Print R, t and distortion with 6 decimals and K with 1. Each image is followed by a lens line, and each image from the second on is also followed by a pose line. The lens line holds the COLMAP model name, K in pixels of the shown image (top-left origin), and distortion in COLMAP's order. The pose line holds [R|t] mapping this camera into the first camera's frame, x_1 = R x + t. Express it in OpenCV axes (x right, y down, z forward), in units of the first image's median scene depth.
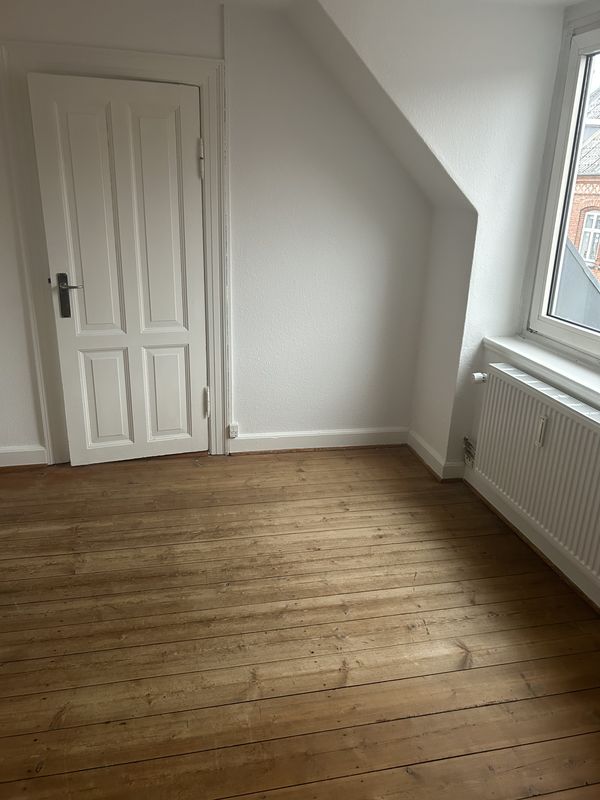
lens RADIAL K [[602.6, 0, 300.0], [0, 602.6, 400.0], [0, 0, 1]] dist [-0.001841, -0.010334]
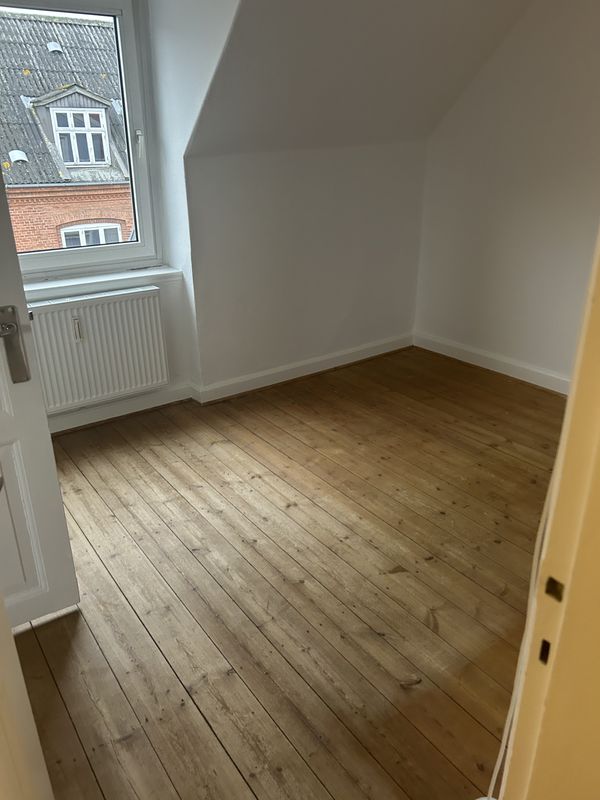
lens RADIAL K [[602.6, 0, 300.0], [0, 602.6, 400.0], [0, 0, 1]] dist [-0.001841, -0.010334]
pose [[-0.394306, -0.385982, 0.833991, -0.990360], [0.314194, 0.796208, 0.517045, -0.372272], [-0.863600, 0.465908, -0.192676, 1.000931]]
